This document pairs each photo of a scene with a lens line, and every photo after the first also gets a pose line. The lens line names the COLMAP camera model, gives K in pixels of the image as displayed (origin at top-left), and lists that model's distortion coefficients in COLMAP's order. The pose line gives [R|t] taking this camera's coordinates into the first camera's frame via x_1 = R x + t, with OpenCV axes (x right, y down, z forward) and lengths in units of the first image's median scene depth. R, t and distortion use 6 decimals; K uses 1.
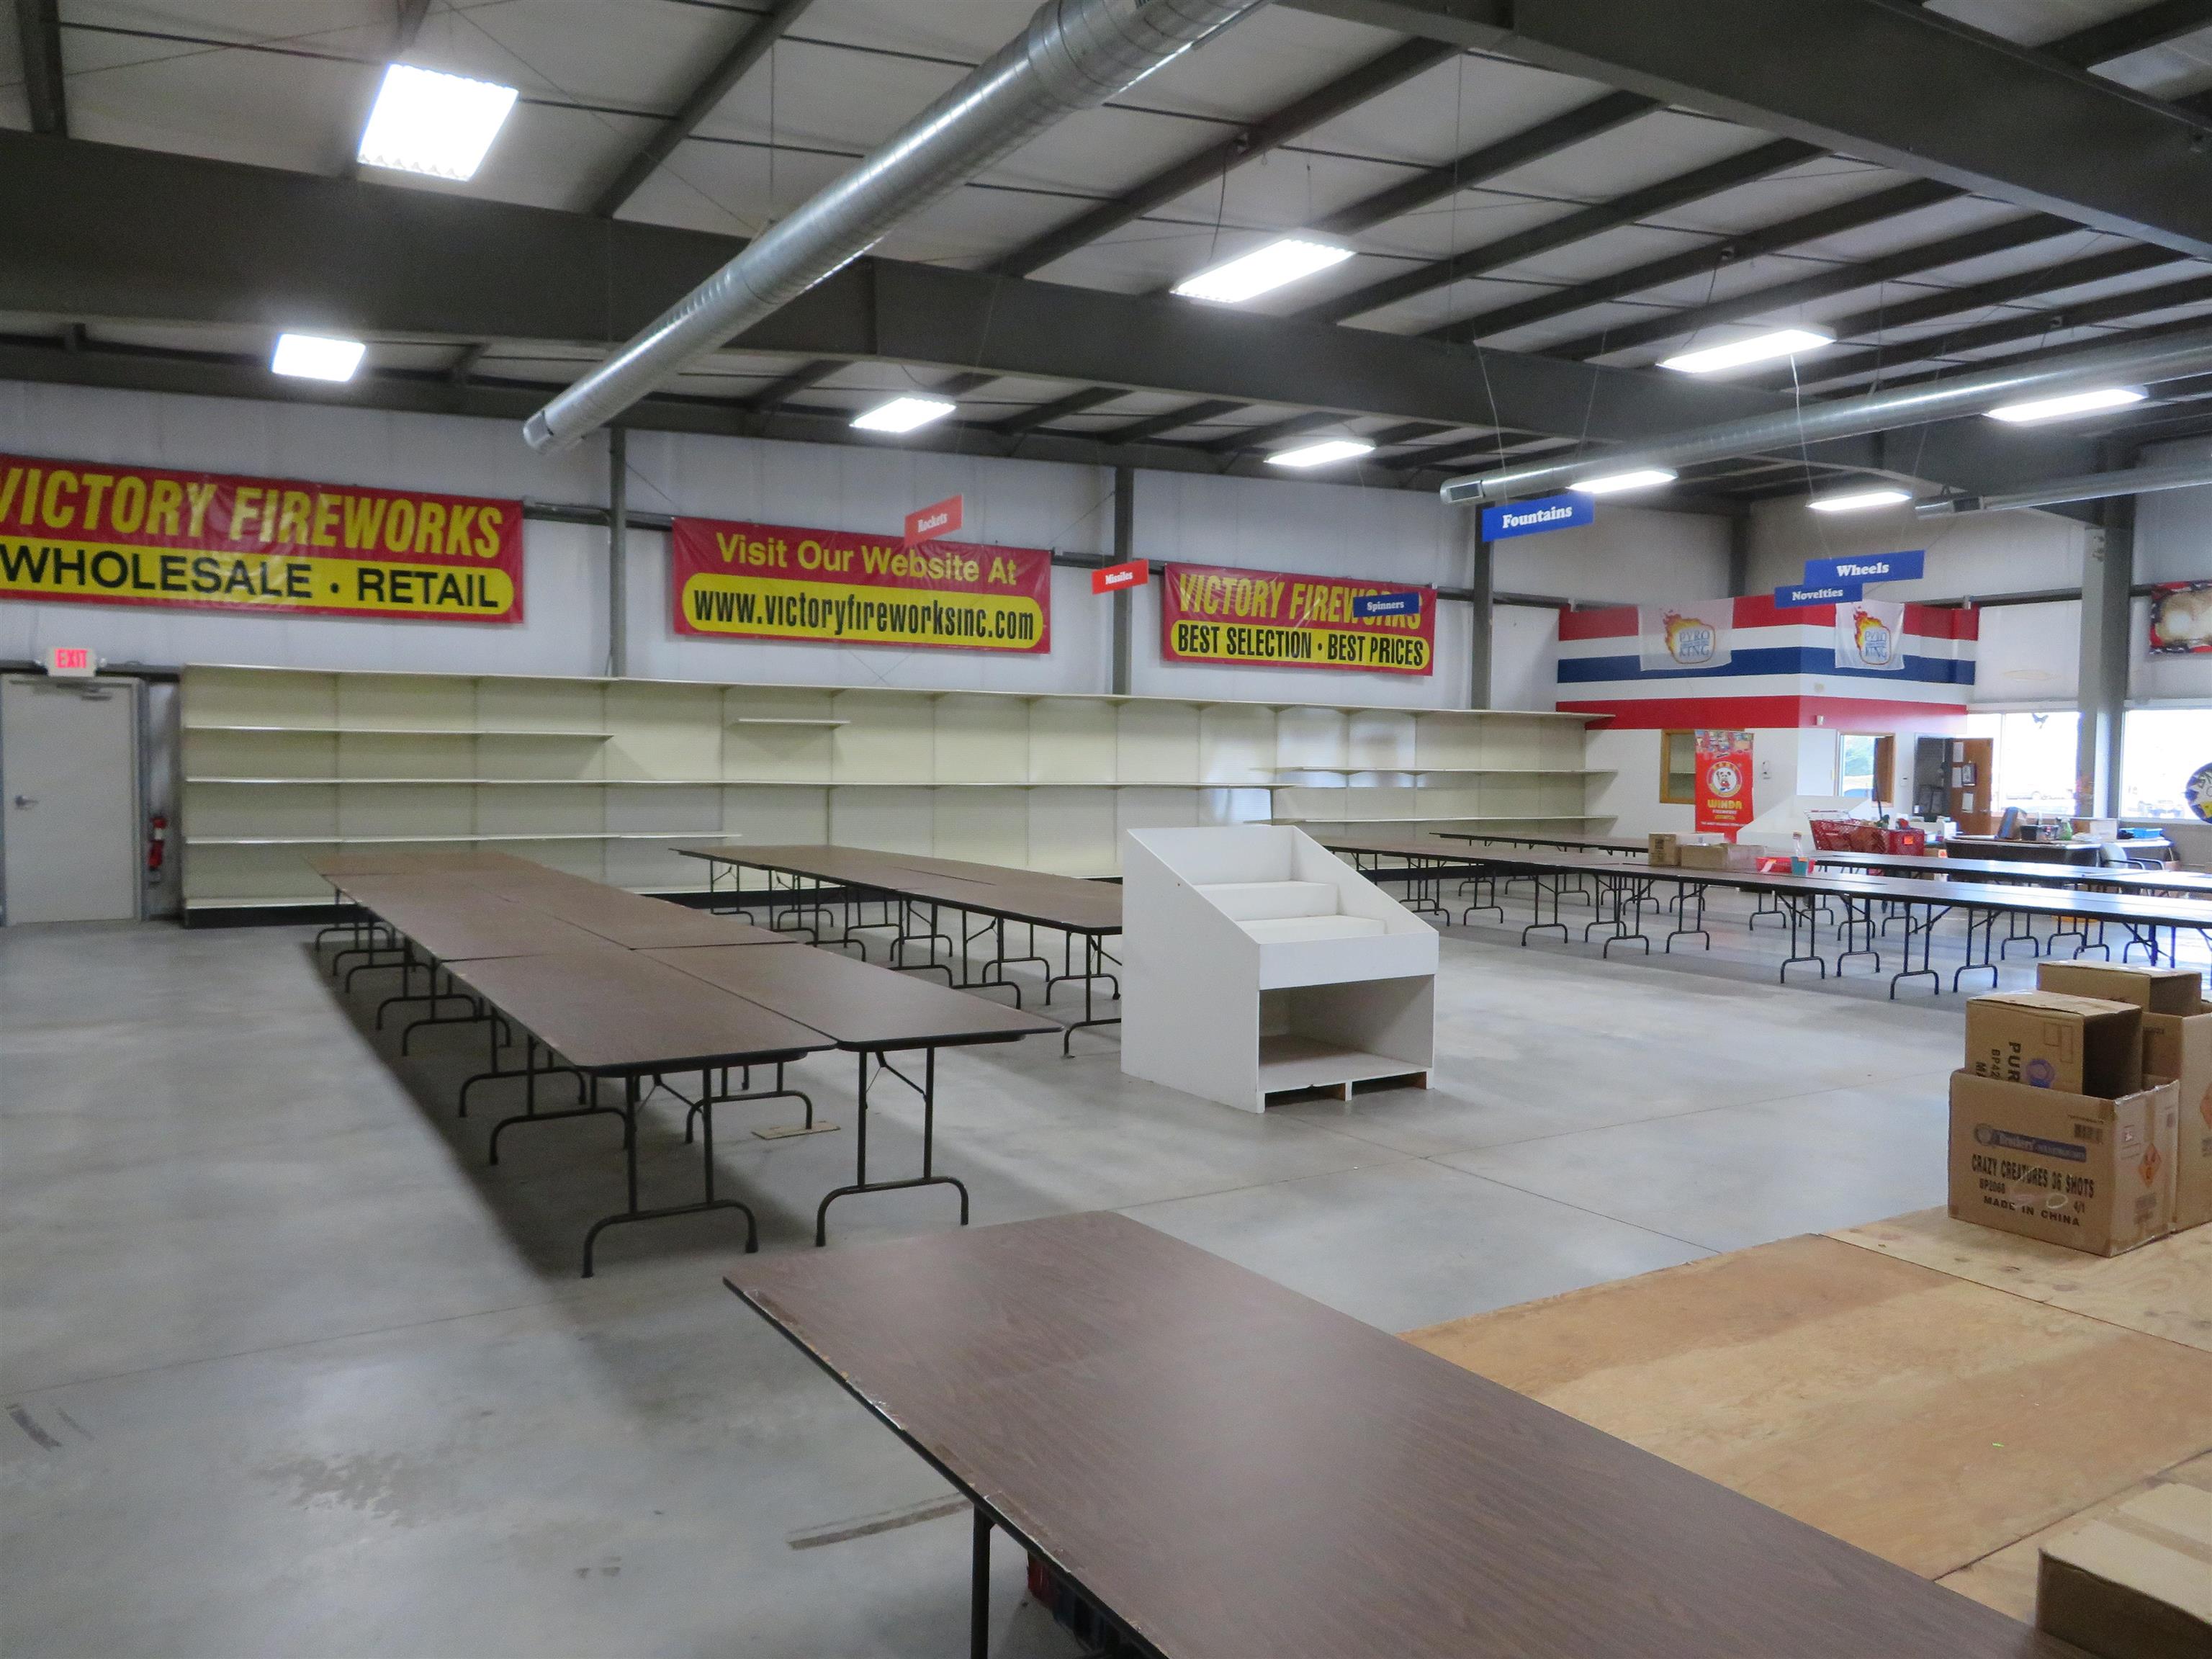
lens RADIAL K [[1613.7, 0, 1114.4], [0, 1613.7, 820.3], [0, 0, 1]] dist [0.010678, -0.002473]
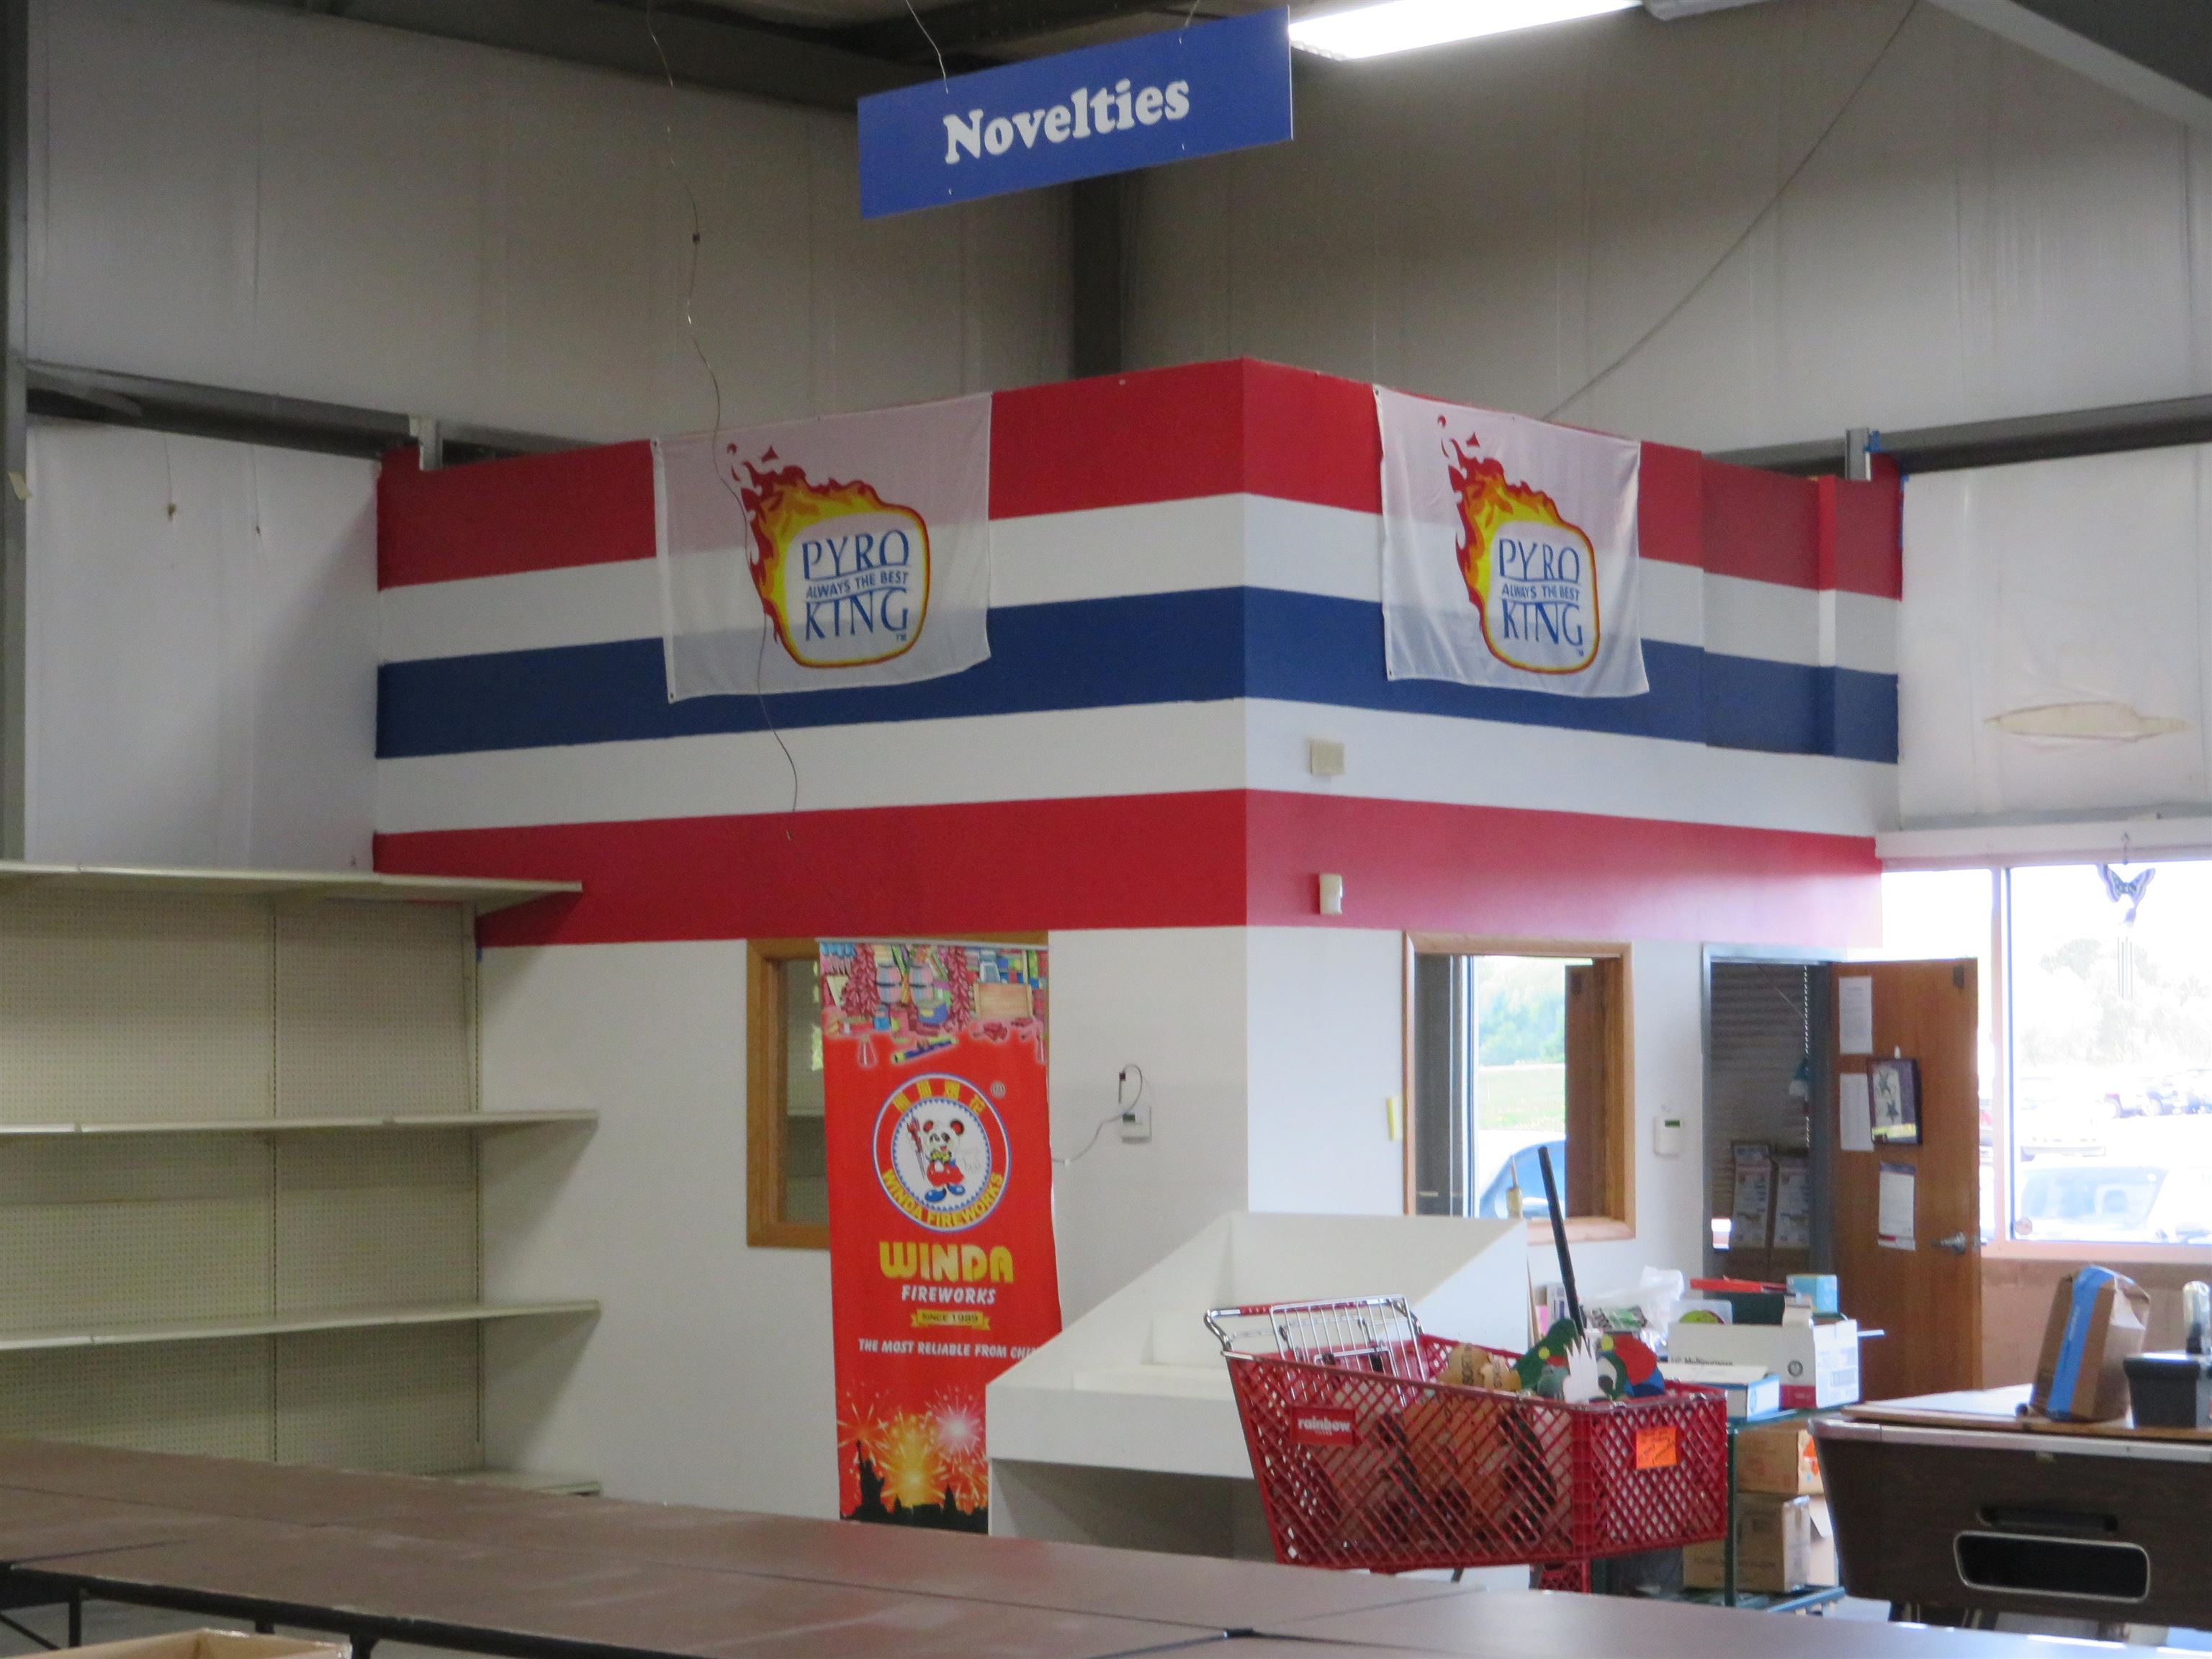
lens RADIAL K [[4380.9, 0, 1109.8], [0, 4380.9, 836.7], [0, 0, 1]] dist [0.105322, 0.000000]
pose [[0.952071, -0.004678, 0.305843, 0.216227], [0.030589, 0.996327, -0.079983, -0.020152], [-0.304345, 0.085505, 0.948716, 0.410671]]
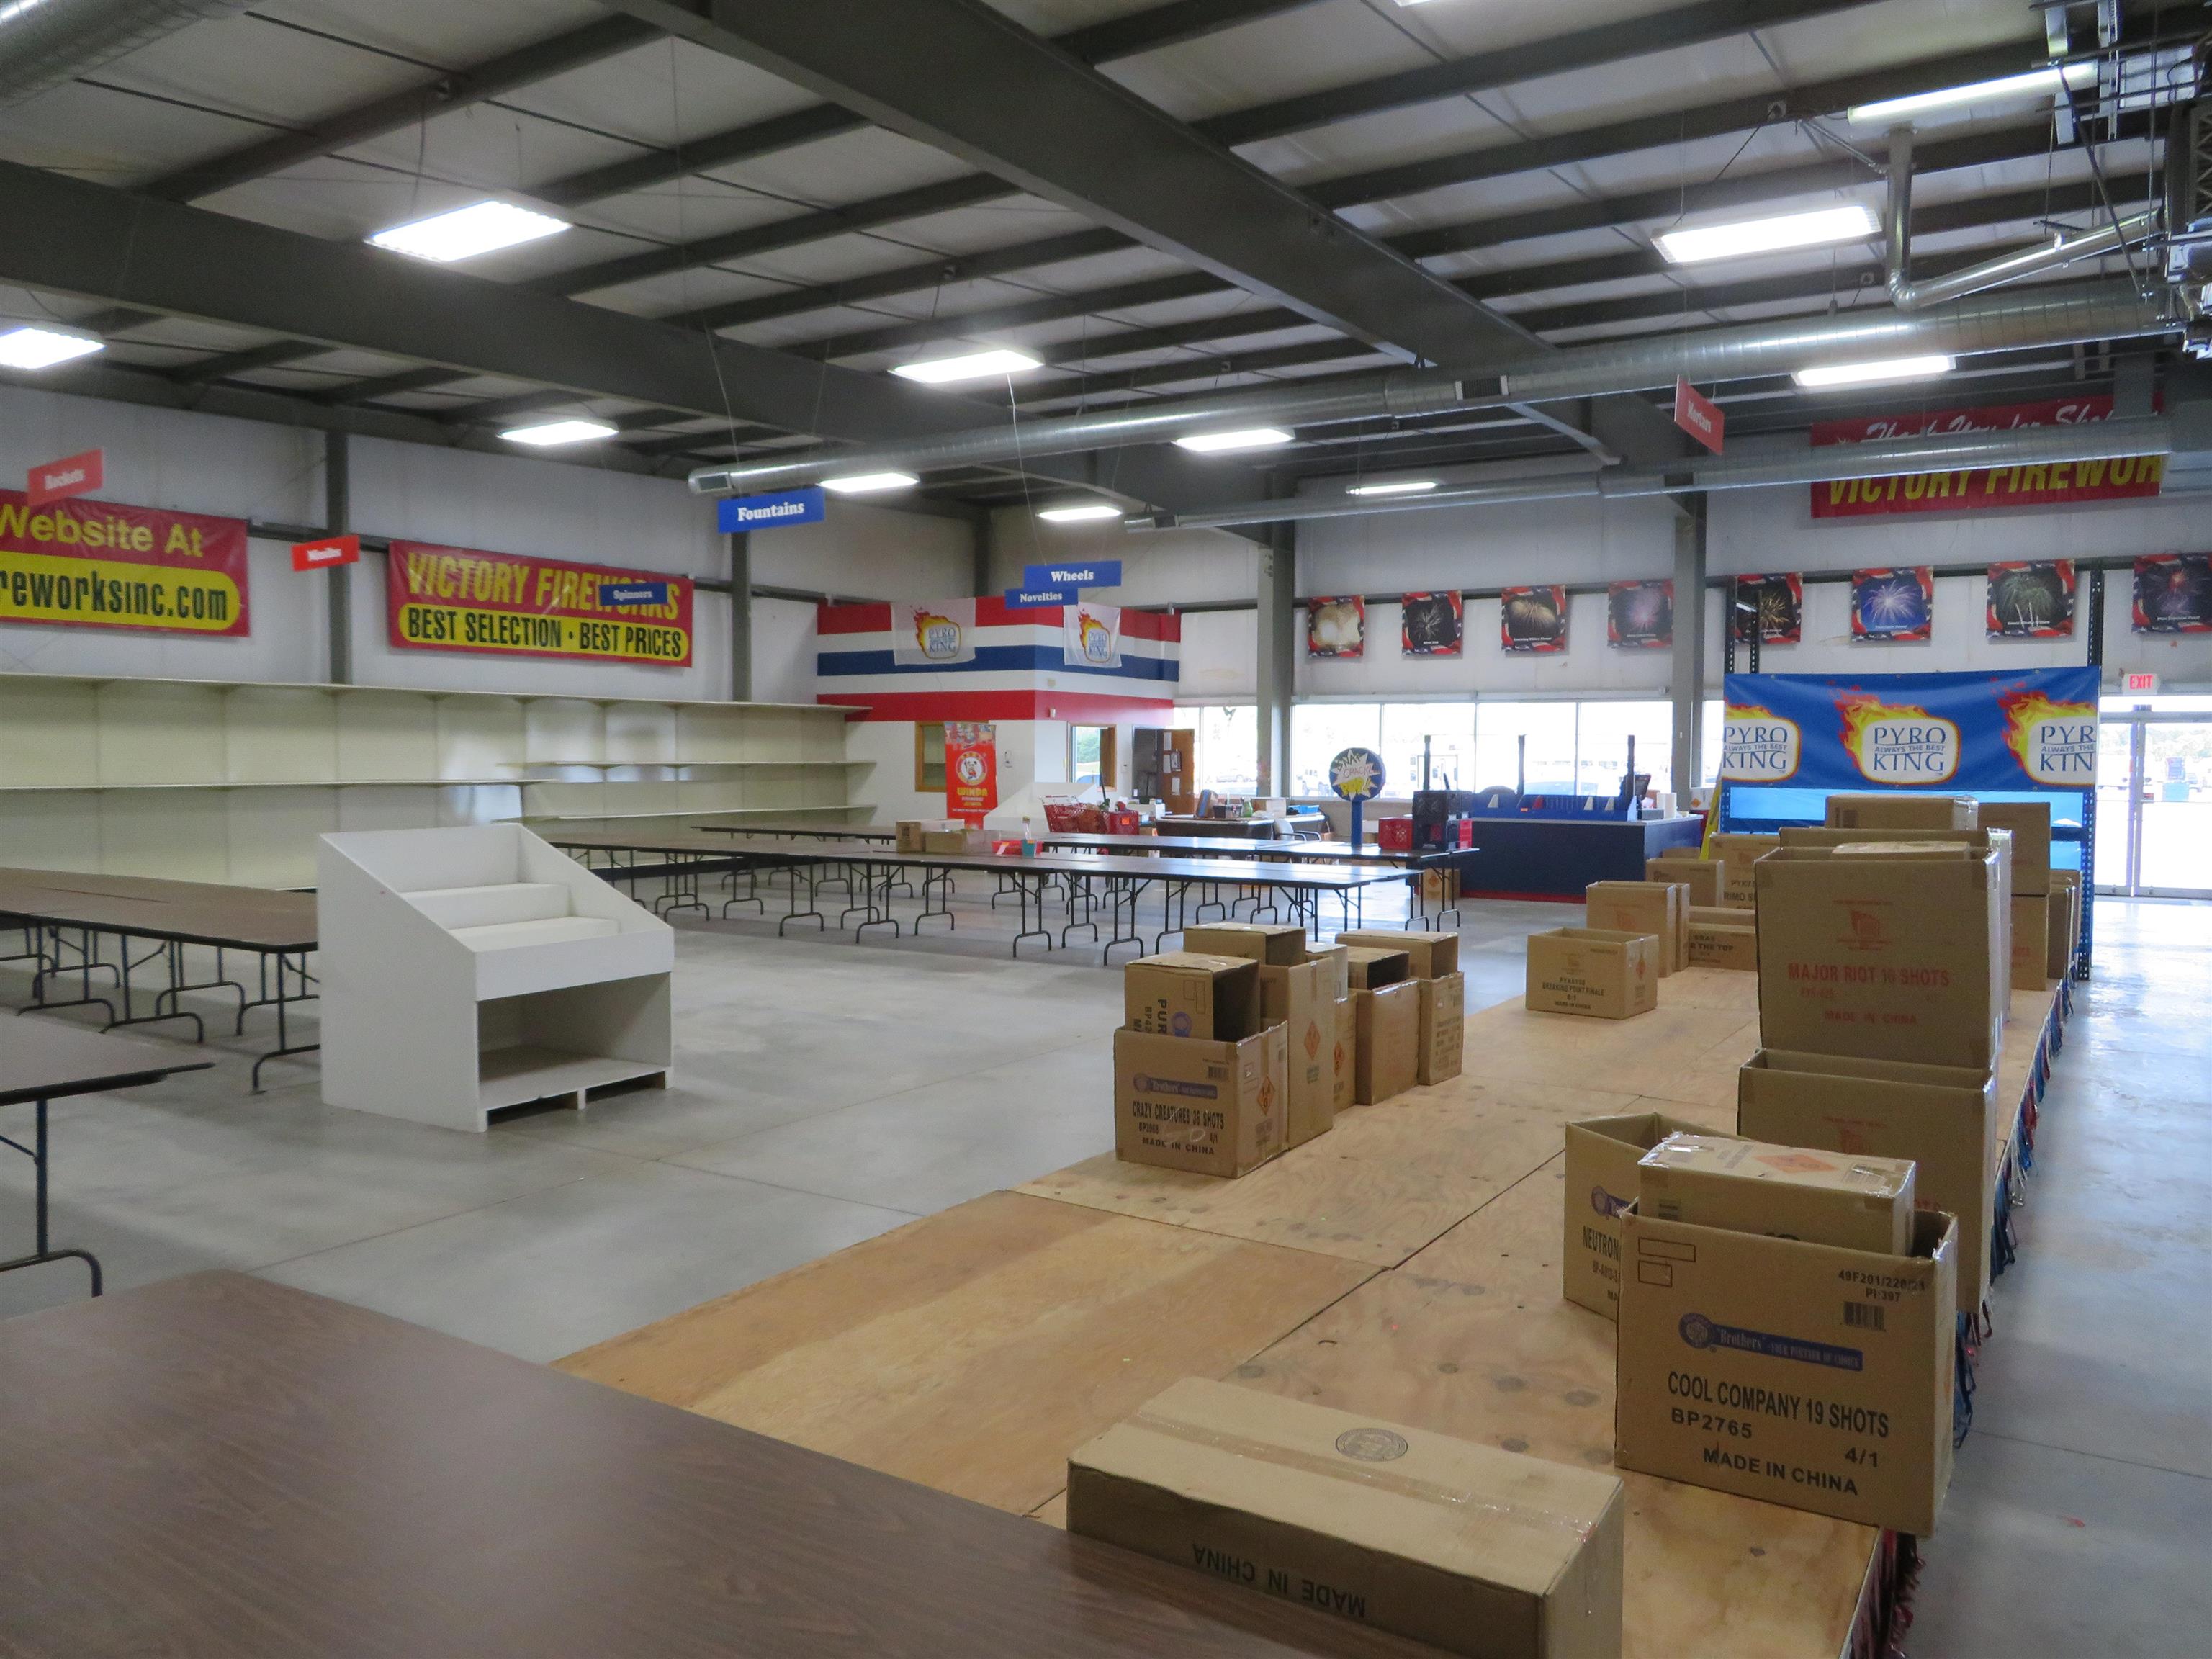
lens RADIAL K [[1613.7, 0, 1109.3], [0, 1613.7, 821.1], [0, 0, 1]] dist [0.010678, -0.002473]
pose [[0.906191, -0.027783, 0.421954, 0.010566], [0.025508, 0.999614, 0.011037, -0.000187], [-0.422098, 0.000762, 0.906550, -0.001827]]
